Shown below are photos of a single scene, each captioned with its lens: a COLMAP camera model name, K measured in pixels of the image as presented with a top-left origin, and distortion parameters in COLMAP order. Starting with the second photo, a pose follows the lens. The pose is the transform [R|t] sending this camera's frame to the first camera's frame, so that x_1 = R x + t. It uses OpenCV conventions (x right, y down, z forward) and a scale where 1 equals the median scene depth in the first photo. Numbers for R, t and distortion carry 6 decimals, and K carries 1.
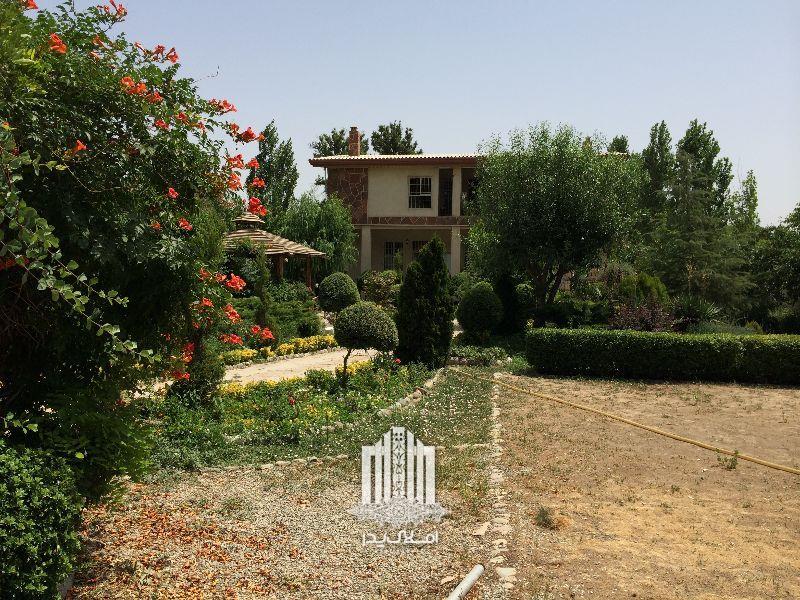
lens RADIAL K [[686.9, 0, 400.0], [0, 686.9, 300.0], [0, 0, 1]] dist [0.114407, 0.002771]
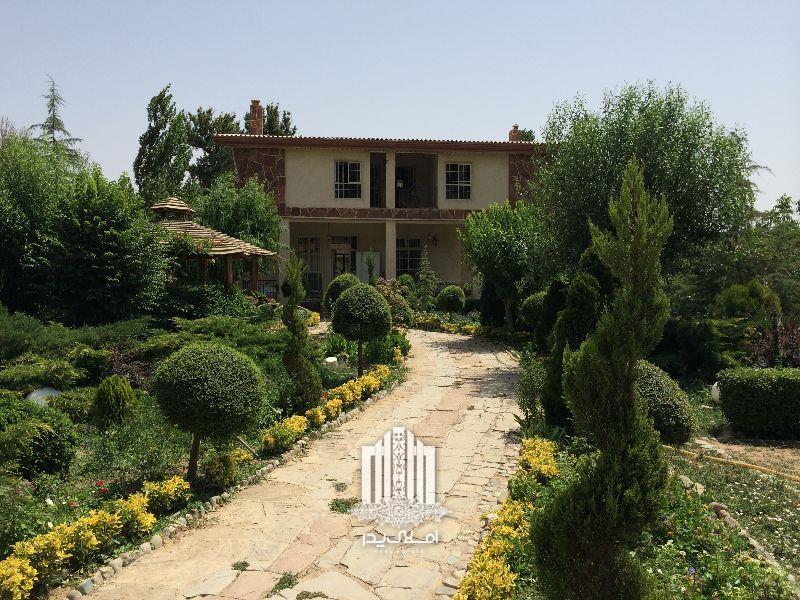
lens RADIAL K [[686.9, 0, 400.0], [0, 686.9, 300.0], [0, 0, 1]] dist [0.114407, 0.002771]
pose [[0.975257, -0.015433, 0.220536, -0.100240], [0.013311, 0.999850, 0.011107, -0.014666], [-0.220675, -0.007897, 0.975316, 0.143540]]
